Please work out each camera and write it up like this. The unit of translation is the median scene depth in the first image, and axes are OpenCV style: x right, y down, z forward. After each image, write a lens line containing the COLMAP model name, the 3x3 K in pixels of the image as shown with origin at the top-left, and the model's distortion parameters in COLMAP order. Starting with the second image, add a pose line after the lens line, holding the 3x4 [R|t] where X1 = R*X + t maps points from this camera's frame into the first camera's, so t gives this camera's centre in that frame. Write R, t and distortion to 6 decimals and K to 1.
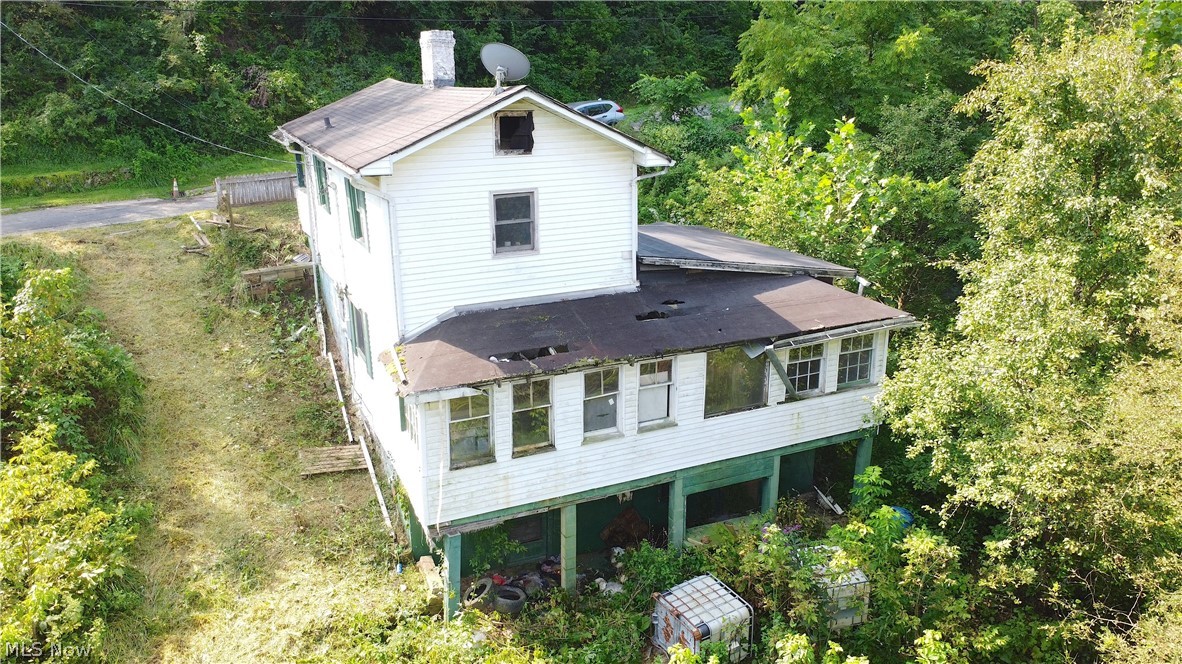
lens RADIAL K [[882.3, 0, 589.6], [0, 882.3, 335.6], [0, 0, 1]] dist [0.005173, -0.007571]
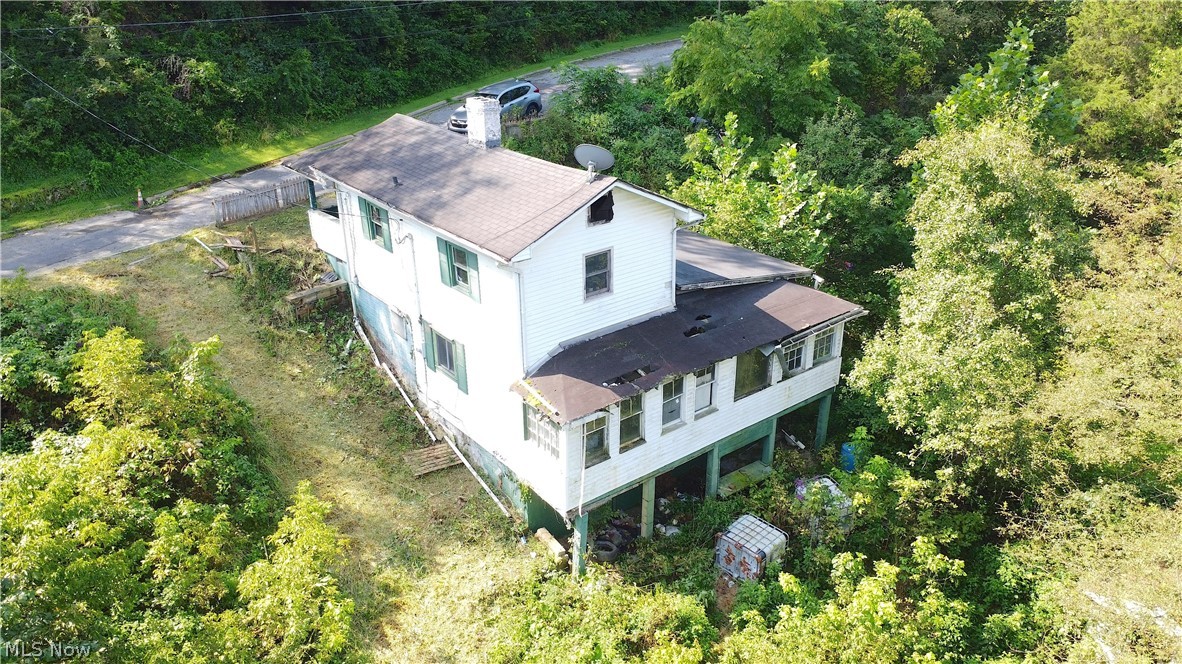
lens RADIAL K [[882.3, 0, 589.5], [0, 882.3, 335.6], [0, 0, 1]] dist [0.005173, -0.007571]
pose [[0.973371, -0.095200, 0.208532, -0.357065], [0.069934, 0.989643, 0.125362, -0.191536], [-0.218307, -0.107440, 0.969948, -0.256975]]
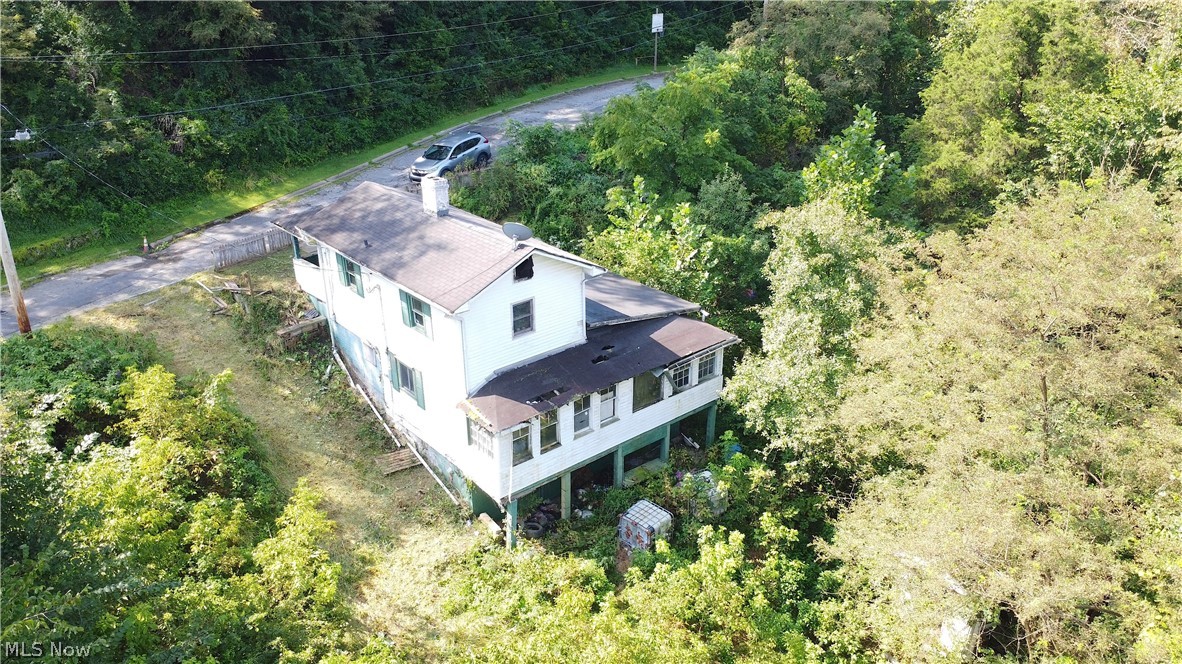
lens RADIAL K [[882.3, 0, 588.1], [0, 882.3, 336.8], [0, 0, 1]] dist [0.005173, -0.007571]
pose [[0.964362, -0.106476, 0.242215, -0.360580], [0.077268, 0.988880, 0.127068, -0.282529], [-0.253051, -0.103824, 0.961866, -0.642120]]
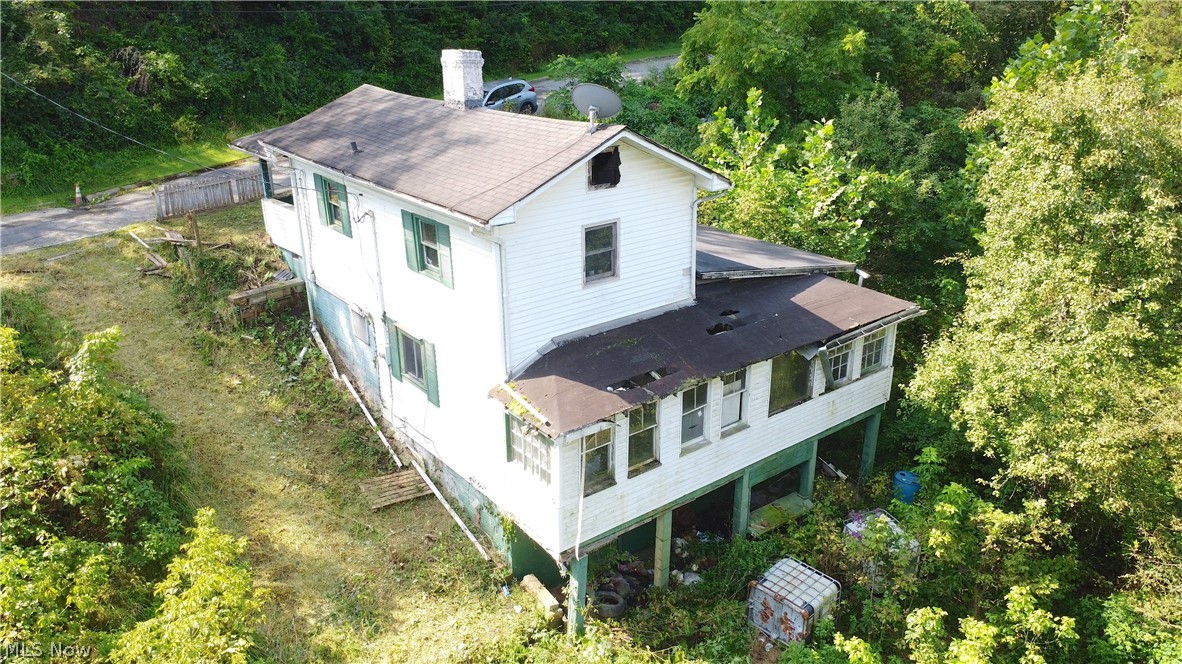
lens RADIAL K [[882.3, 0, 589.9], [0, 882.3, 335.7], [0, 0, 1]] dist [0.005173, -0.007571]
pose [[0.973251, -0.082043, 0.214594, -0.311015], [0.067641, 0.994989, 0.073629, -0.102233], [-0.219559, -0.057144, 0.973924, -0.016221]]
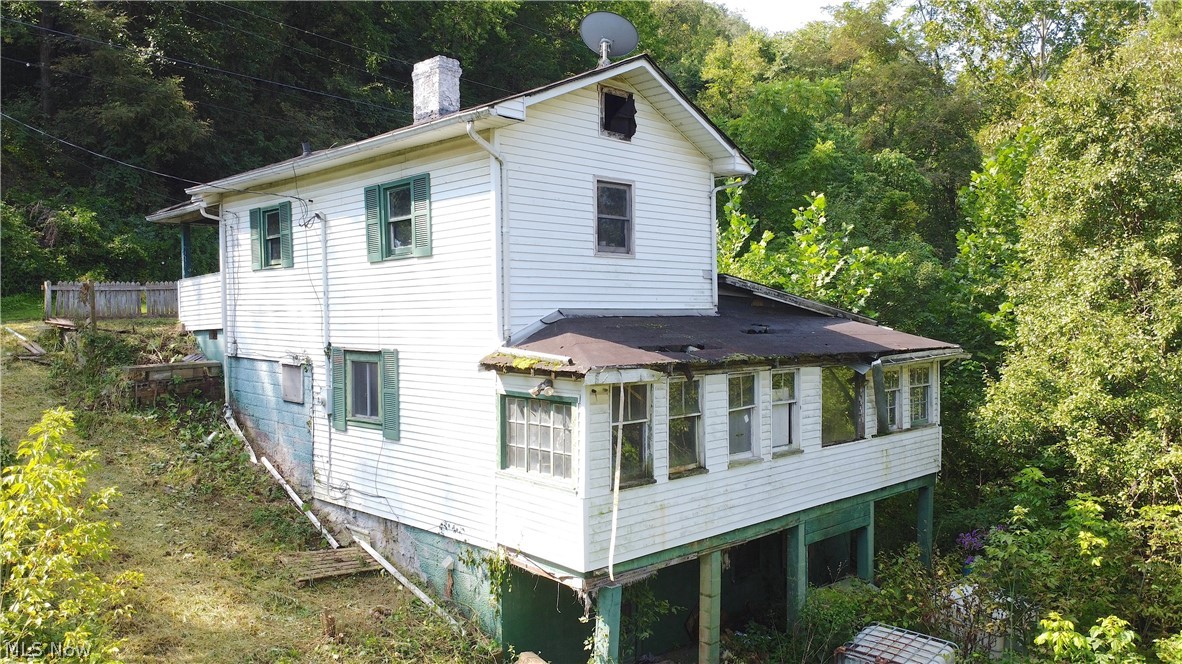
lens RADIAL K [[882.3, 0, 590.5], [0, 882.3, 337.8], [0, 0, 1]] dist [0.005173, -0.007571]
pose [[0.945210, -0.007472, 0.326378, -0.364945], [0.095901, 0.961985, -0.255711, 0.189191], [-0.312060, 0.273001, 0.909994, 0.248389]]
